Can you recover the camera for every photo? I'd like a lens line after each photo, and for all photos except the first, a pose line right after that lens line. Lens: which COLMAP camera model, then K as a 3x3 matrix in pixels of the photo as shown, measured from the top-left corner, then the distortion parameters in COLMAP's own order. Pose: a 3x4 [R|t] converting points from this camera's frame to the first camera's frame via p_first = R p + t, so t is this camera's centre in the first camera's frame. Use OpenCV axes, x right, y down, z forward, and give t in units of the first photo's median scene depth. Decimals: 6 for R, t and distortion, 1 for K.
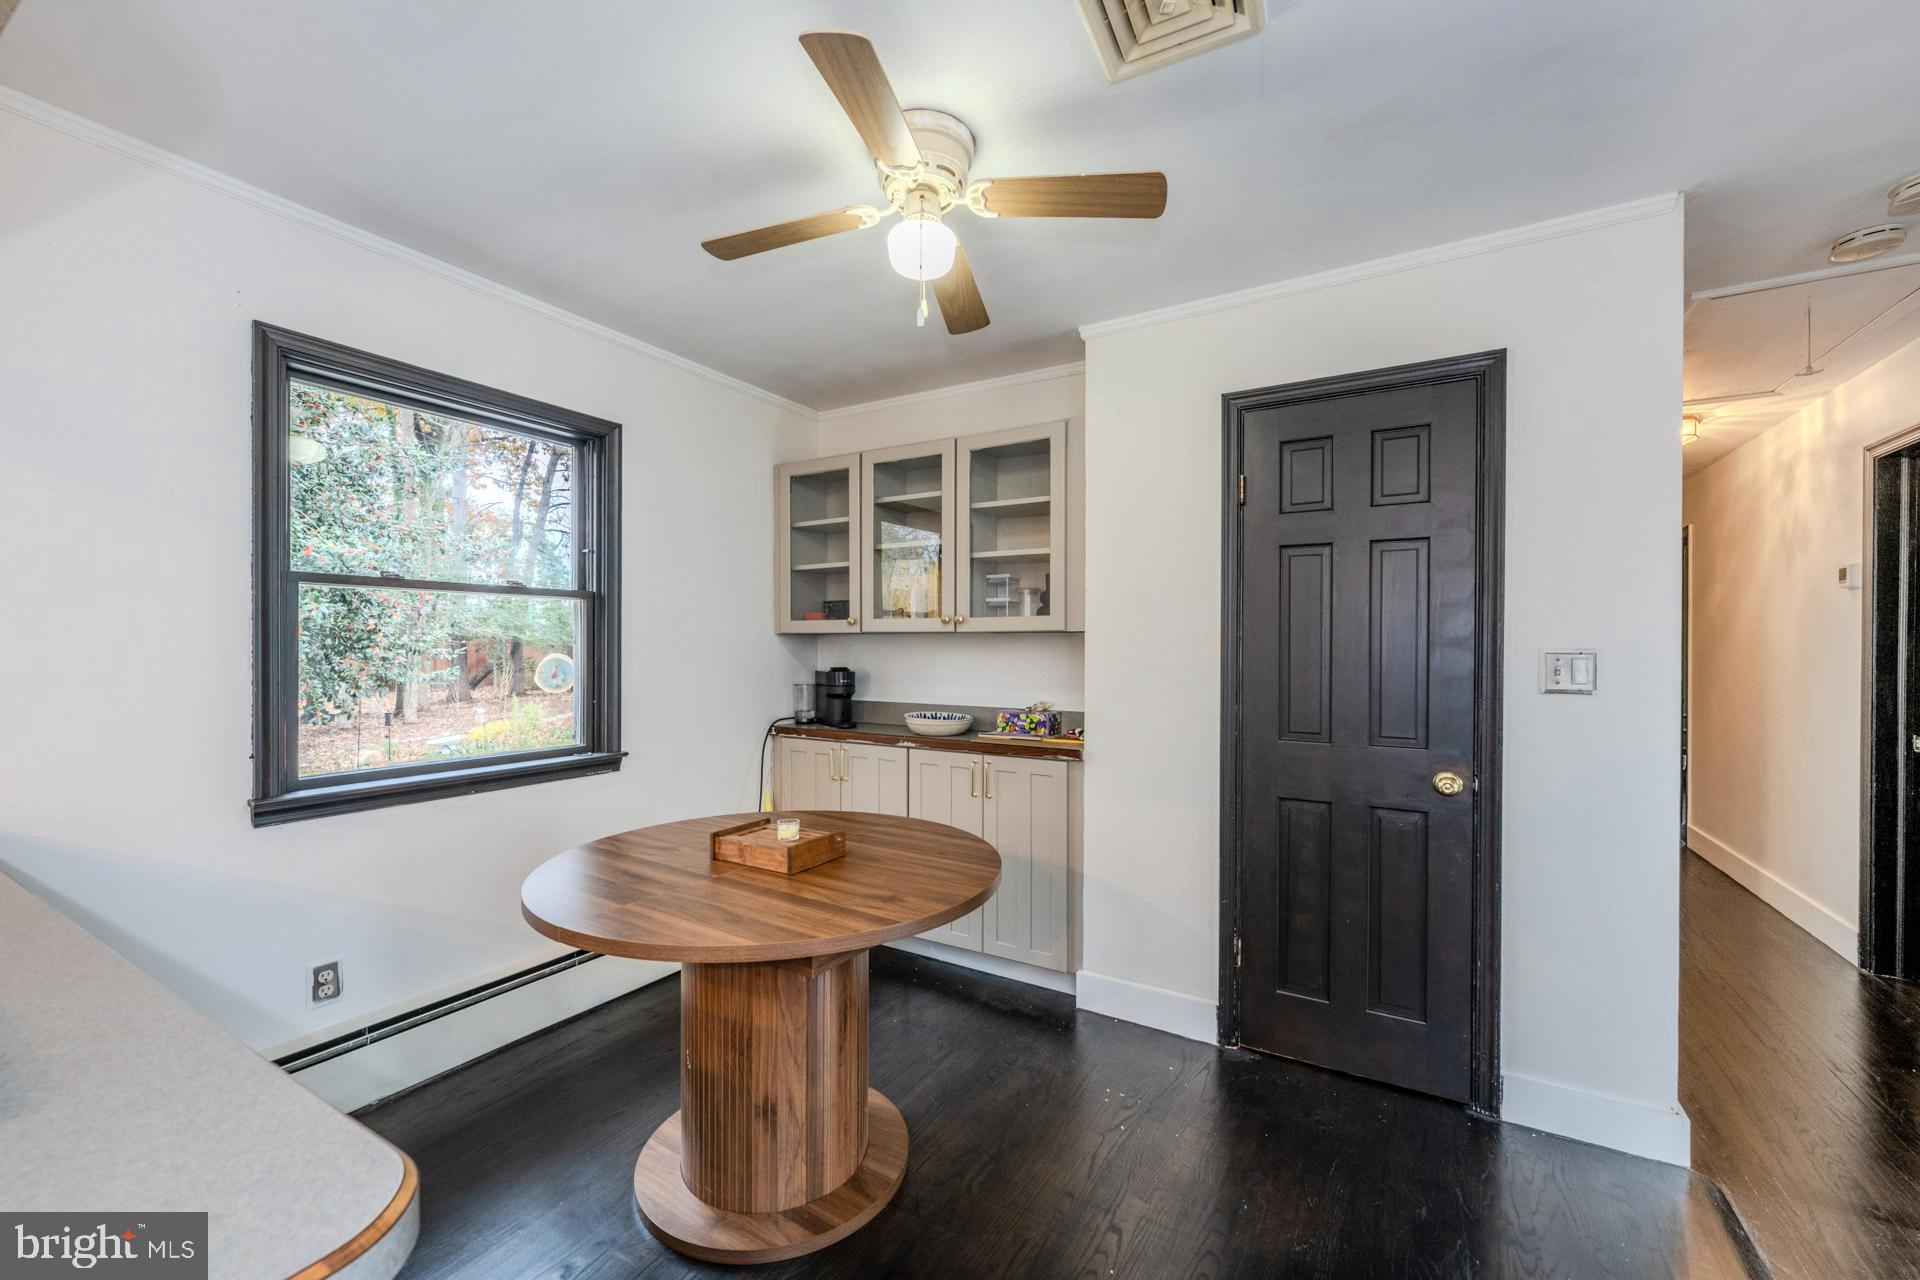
lens RADIAL K [[761.7, 0, 973.4], [0, 761.7, 641.8], [0, 0, 1]] dist [-0.000677, -0.000297]
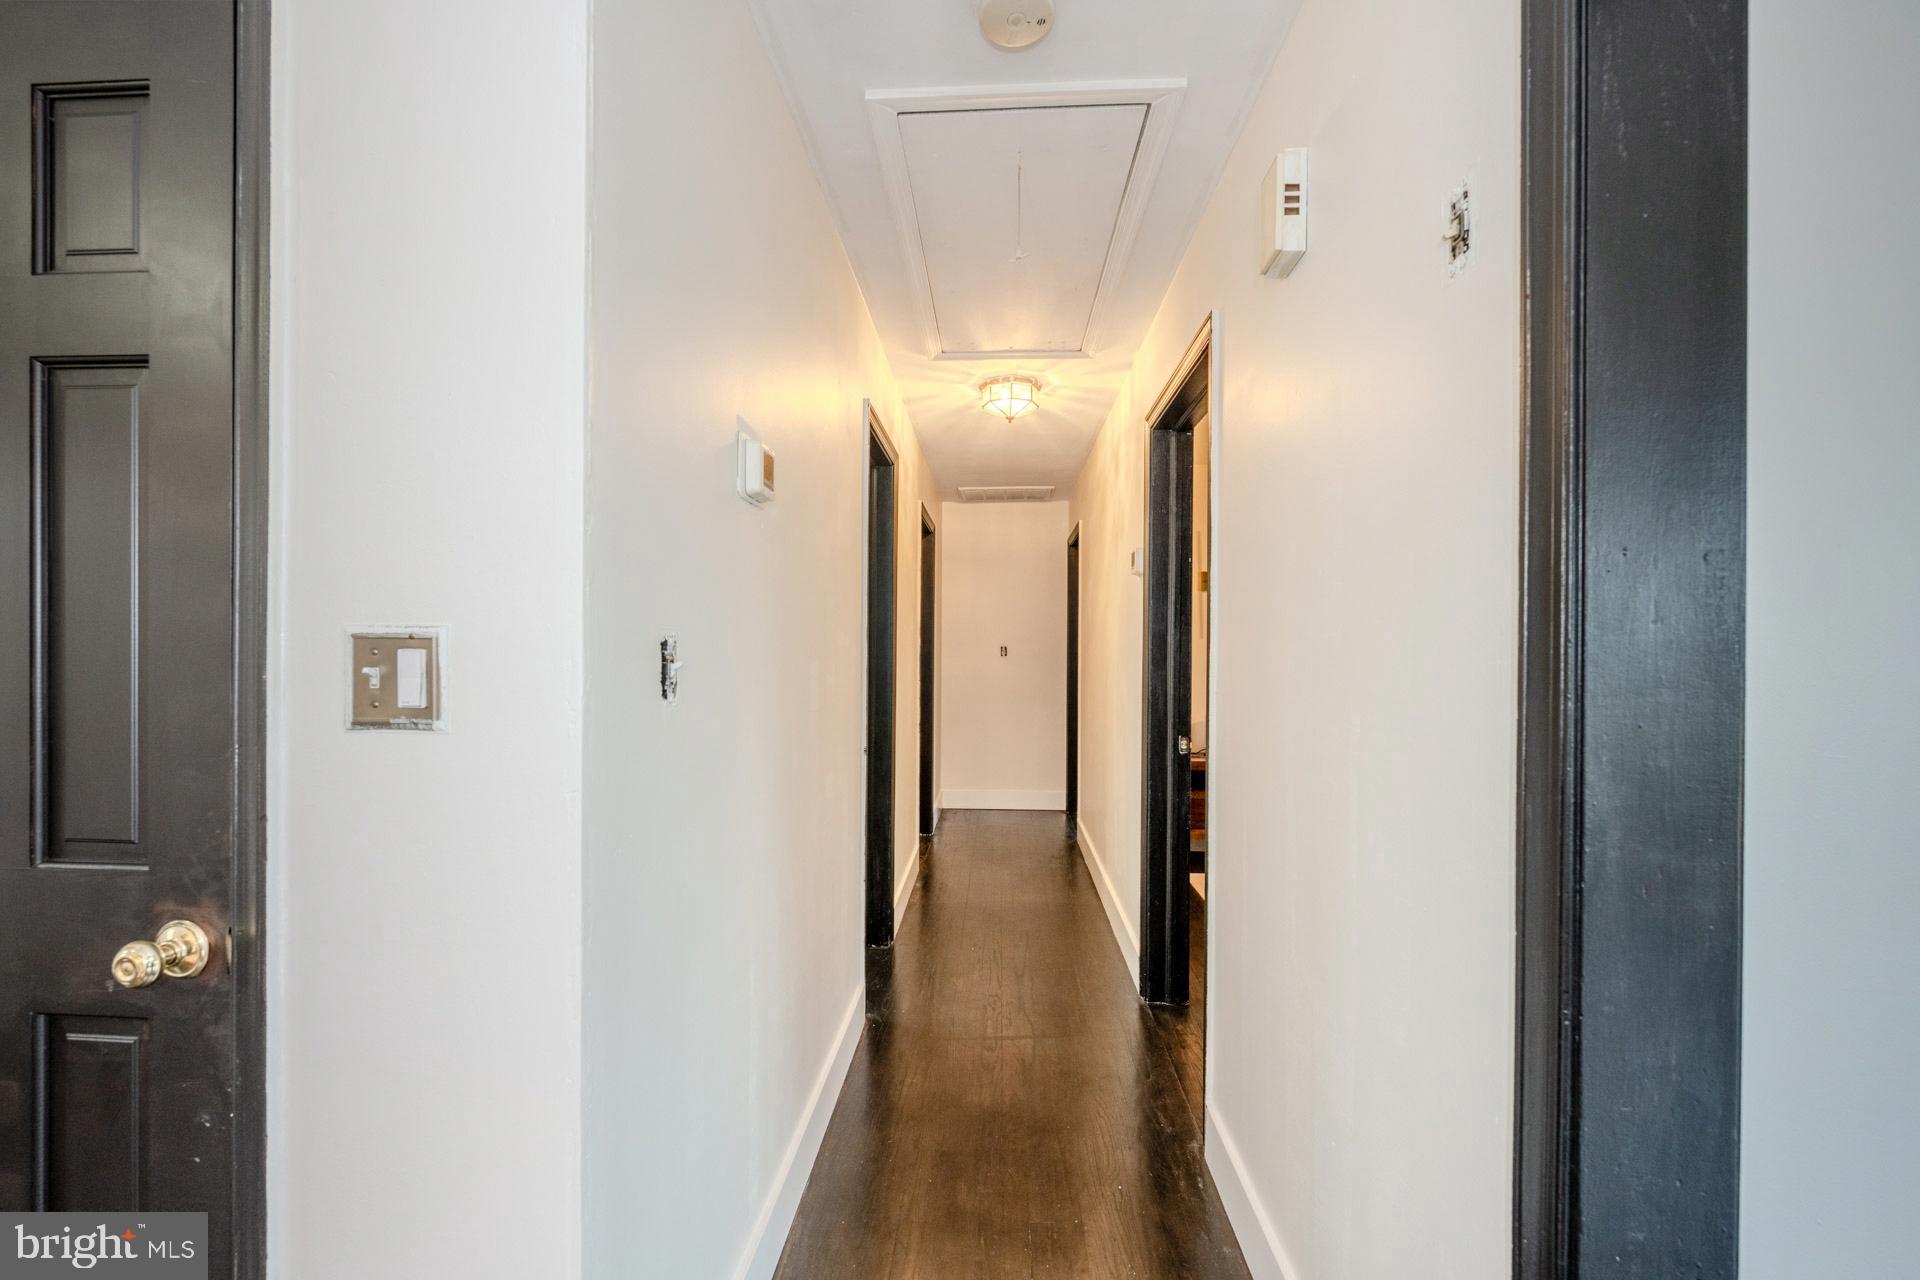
lens RADIAL K [[761.7, 0, 959.8], [0, 761.7, 648.1], [0, 0, 1]] dist [-0.000677, -0.000297]
pose [[0.891260, -0.001241, 0.453491, 0.640742], [0.000024, 0.999996, 0.002691, 0.017004], [-0.453493, -0.002388, 0.891257, 0.335569]]
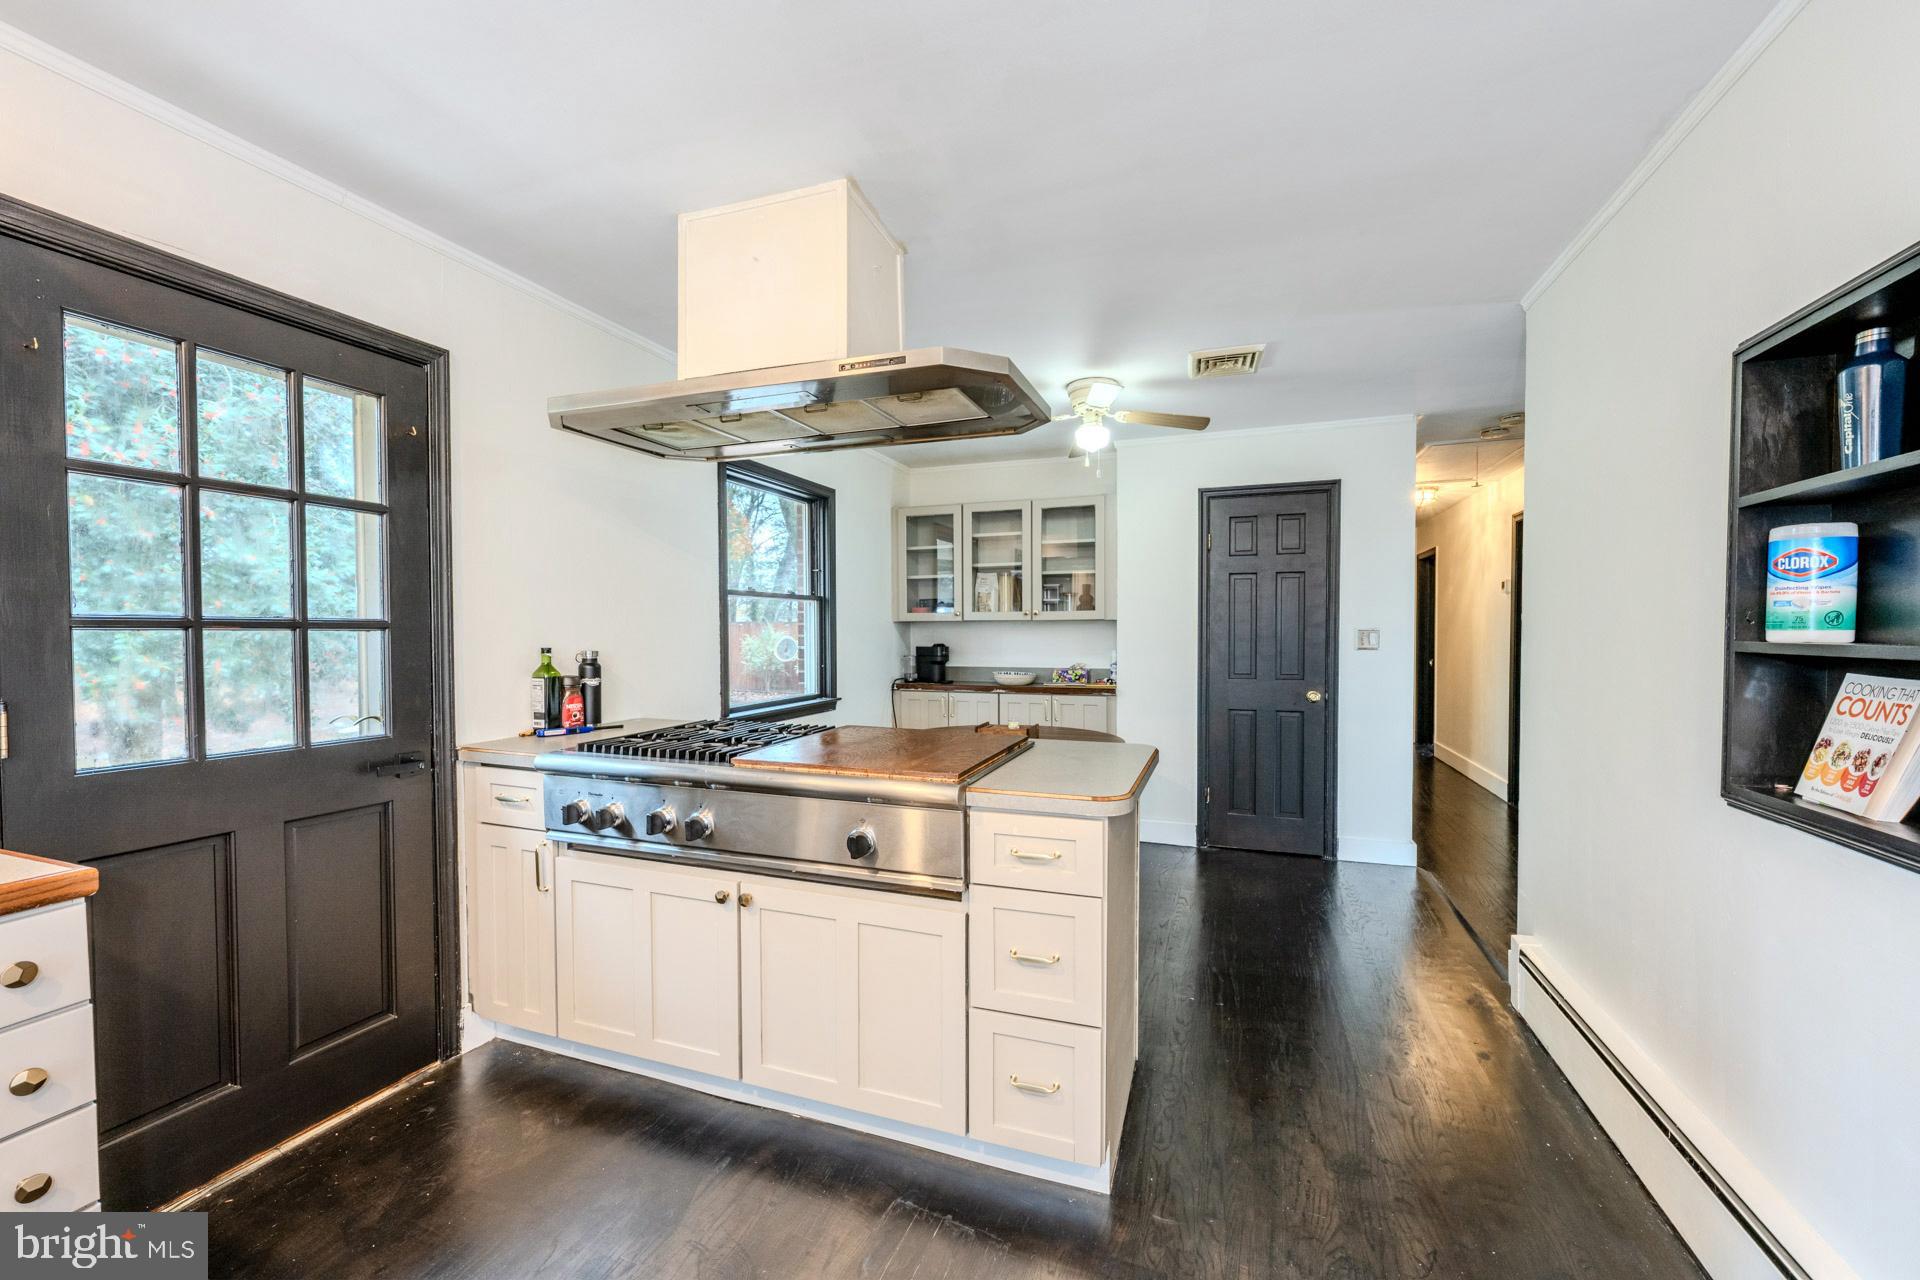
lens RADIAL K [[761.7, 0, 975.2], [0, 761.7, 640.7], [0, 0, 1]] dist [-0.000677, -0.000297]
pose [[0.981491, -0.010166, 0.191240, -0.473763], [0.006185, 0.999752, 0.021401, -0.005297], [-0.191410, -0.019822, 0.981310, -0.592792]]
